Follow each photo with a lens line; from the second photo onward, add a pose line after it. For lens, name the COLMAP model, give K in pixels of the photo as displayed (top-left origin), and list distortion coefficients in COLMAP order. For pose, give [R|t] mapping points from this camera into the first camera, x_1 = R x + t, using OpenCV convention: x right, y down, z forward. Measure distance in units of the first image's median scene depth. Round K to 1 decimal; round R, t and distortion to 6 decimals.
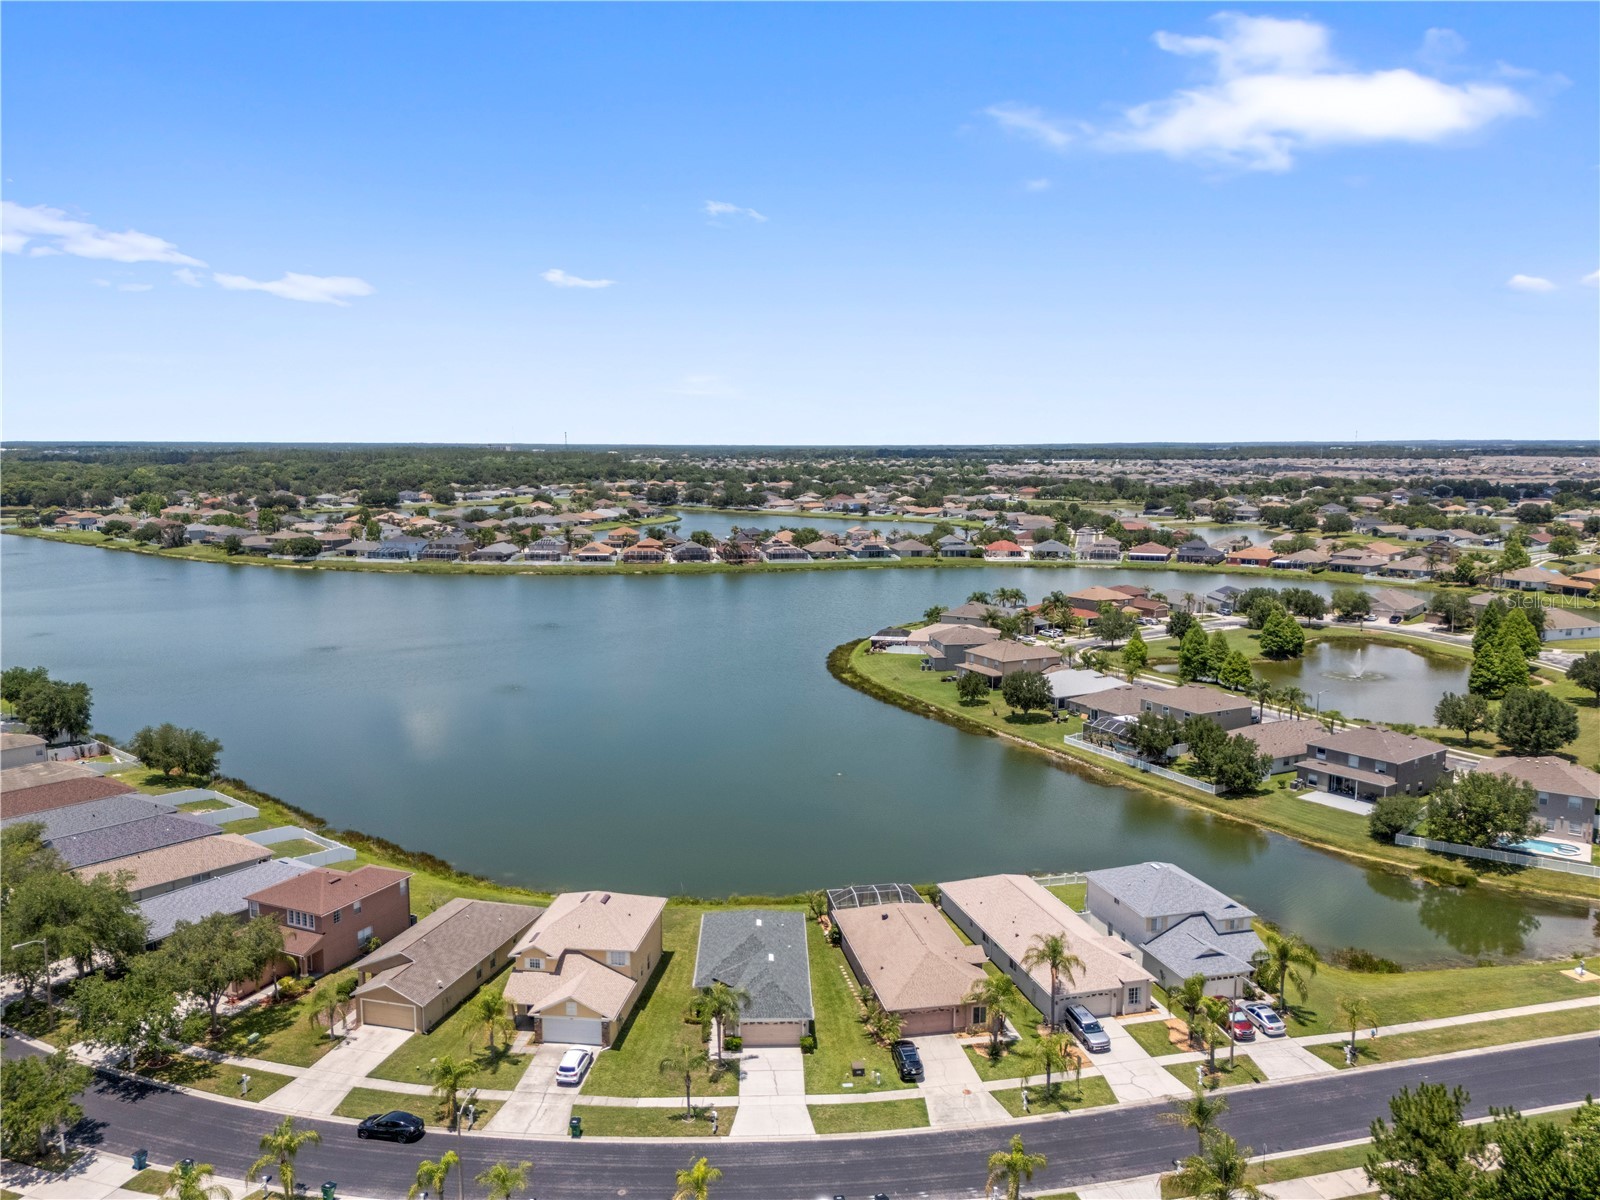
lens RADIAL K [[1176.4, 0, 807.3], [0, 1176.4, 604.2], [0, 0, 1]] dist [0.077286, -0.087572]
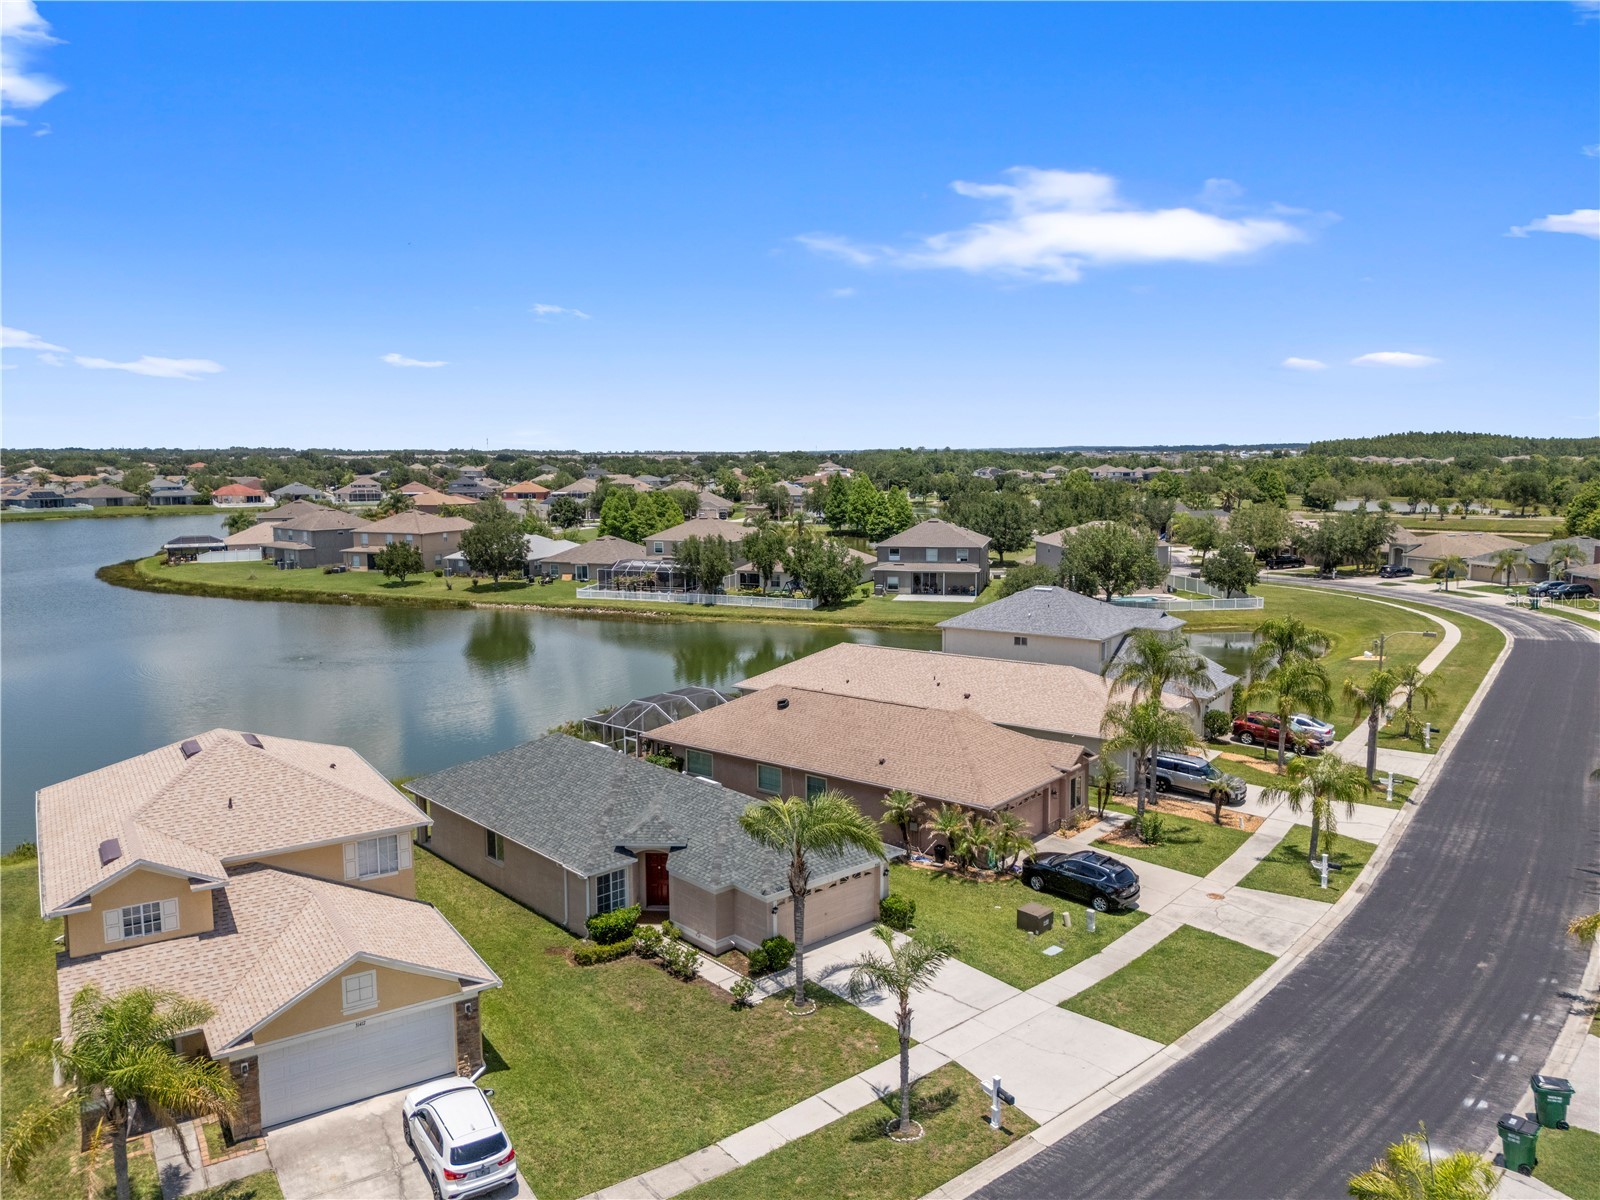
lens RADIAL K [[1173.4, 0, 799.4], [0, 1173.4, 600.2], [0, 0, 1]] dist [0.085507, -0.087792]
pose [[0.769731, -0.087855, 0.632294, -0.172603], [0.096806, 0.995094, 0.020417, 0.135786], [-0.630985, 0.045494, 0.774460, 0.379037]]
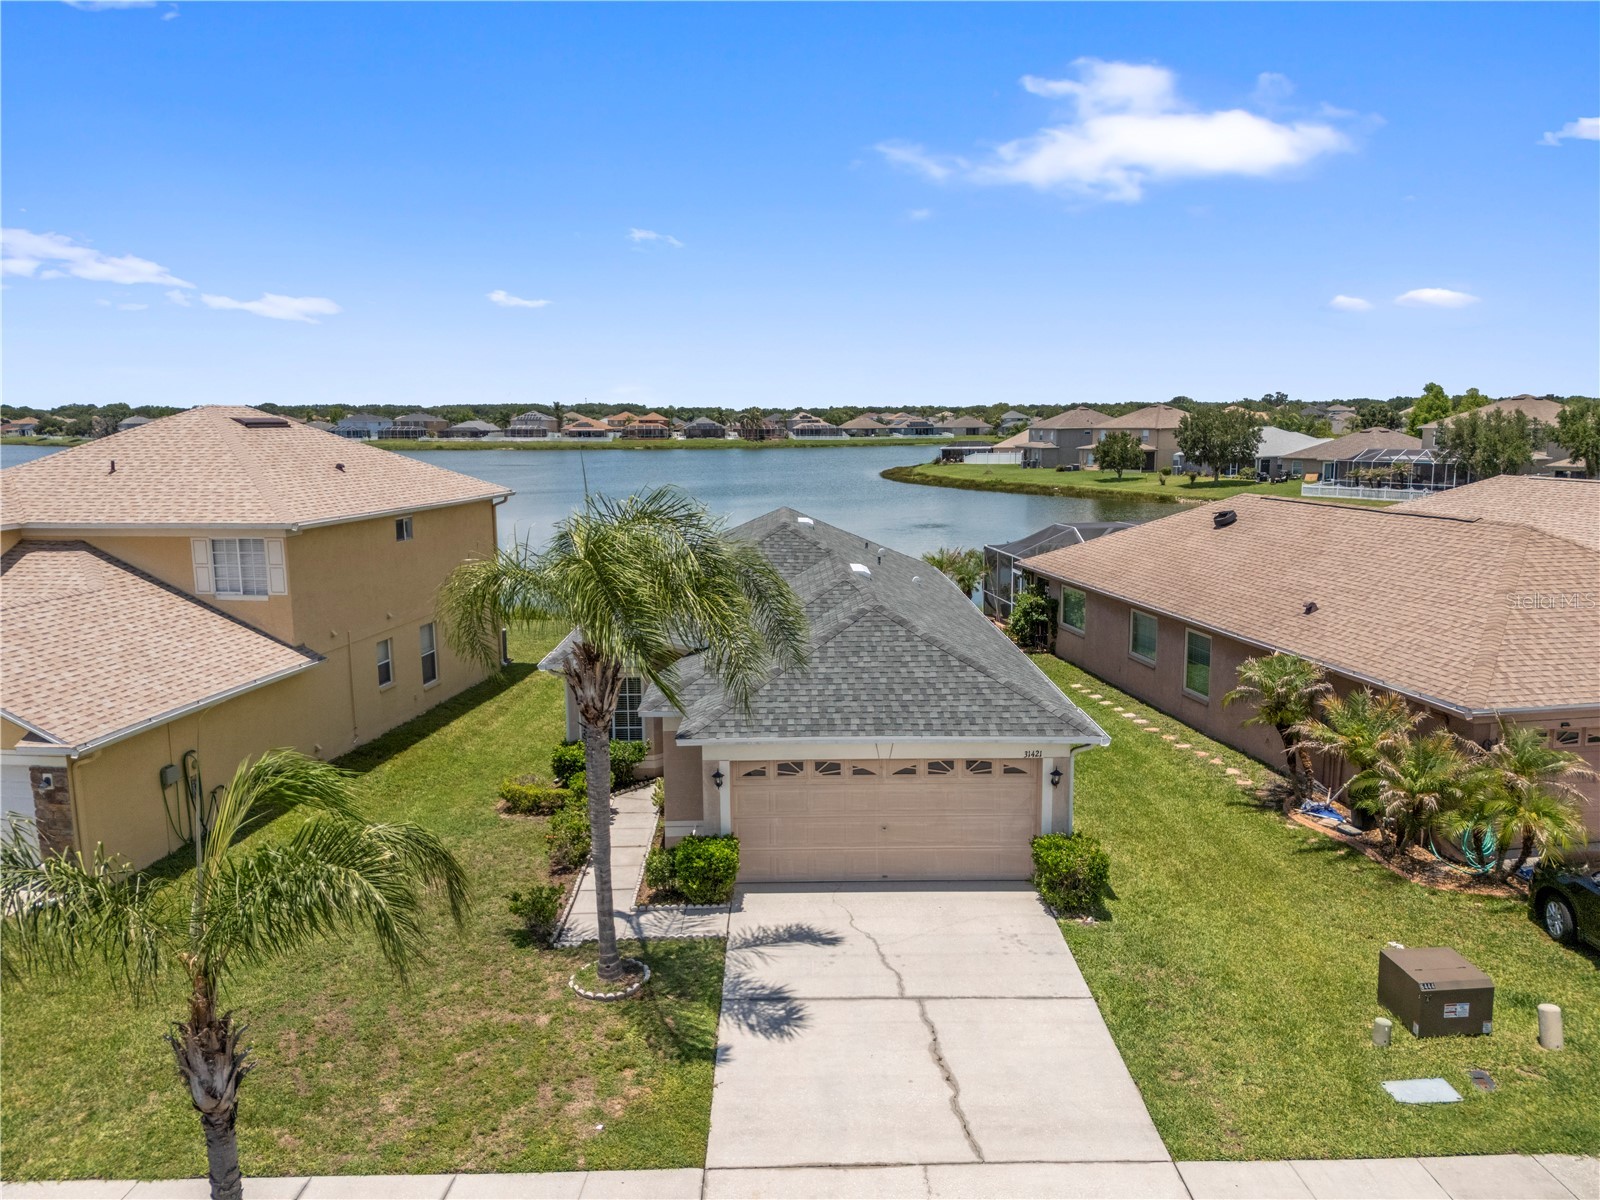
lens RADIAL K [[1173.4, 0, 799.4], [0, 1173.4, 600.2], [0, 0, 1]] dist [0.085507, -0.087792]
pose [[0.999561, -0.009289, -0.028142, -0.022139], [0.009722, 0.999836, 0.015306, 0.183181], [0.027995, -0.015573, 0.999487, 0.457142]]
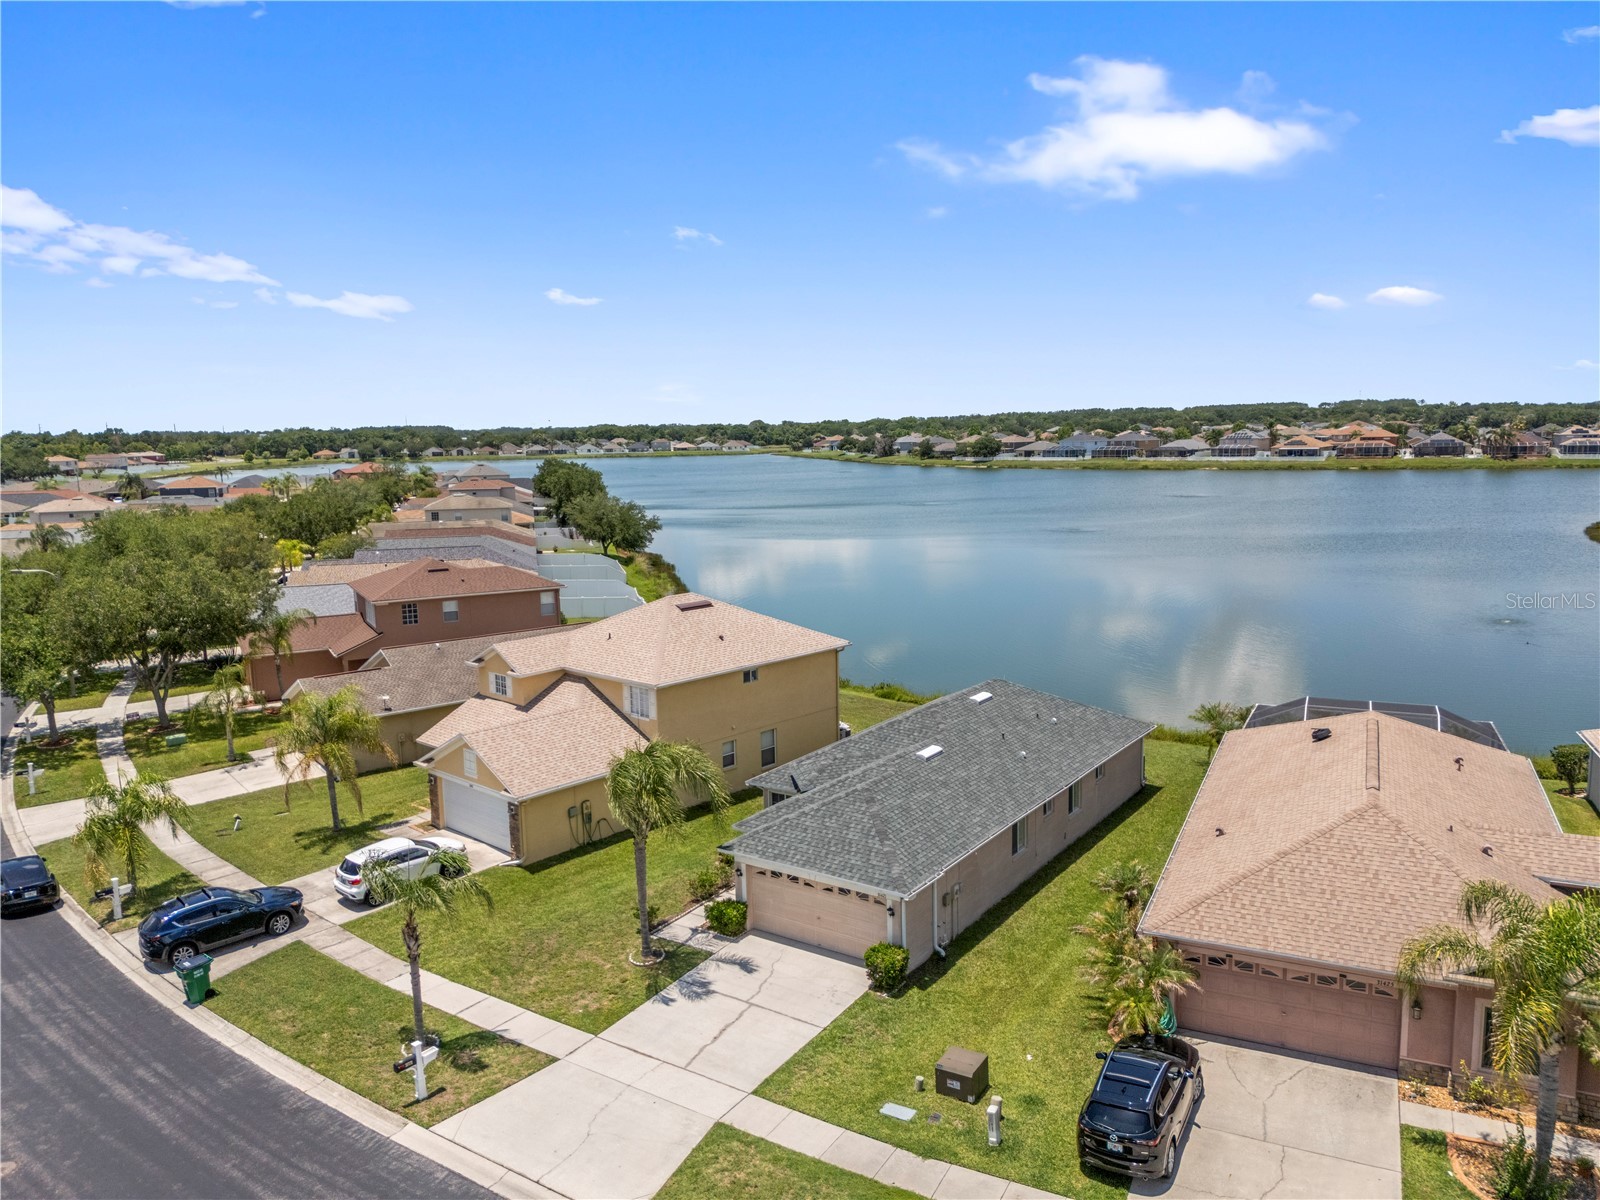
lens RADIAL K [[1173.4, 0, 799.4], [0, 1173.4, 600.2], [0, 0, 1]] dist [0.085507, -0.087792]
pose [[0.799972, 0.067184, -0.596265, 0.099255], [-0.058198, 0.997714, 0.034337, 0.144646], [0.597209, 0.007232, 0.802053, 0.402519]]
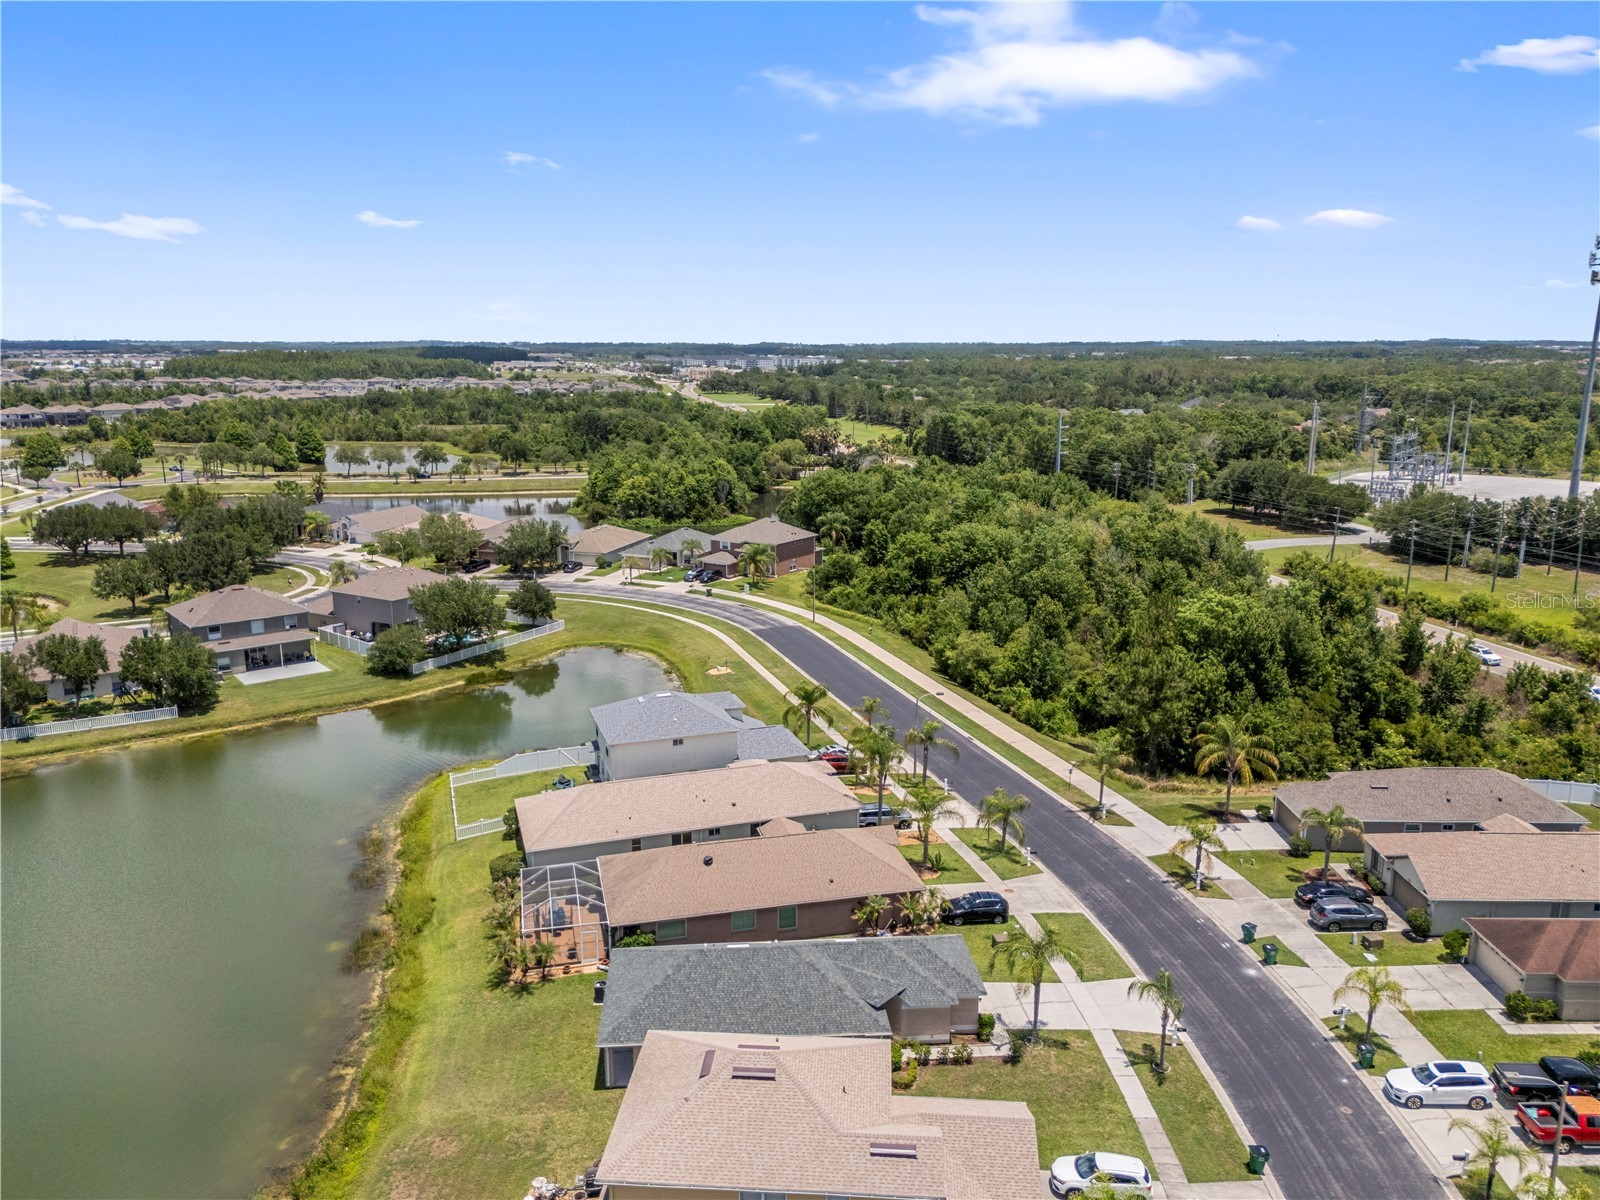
lens RADIAL K [[1162.2, 0, 796.7], [0, 1162.2, 651.2], [0, 0, 1]] dist [0.087599, -0.083062]
pose [[-0.038944, -0.256640, 0.965722, -0.374818], [0.139955, 0.955528, 0.259575, -0.017337], [-0.989392, 0.145267, -0.001293, 0.610518]]
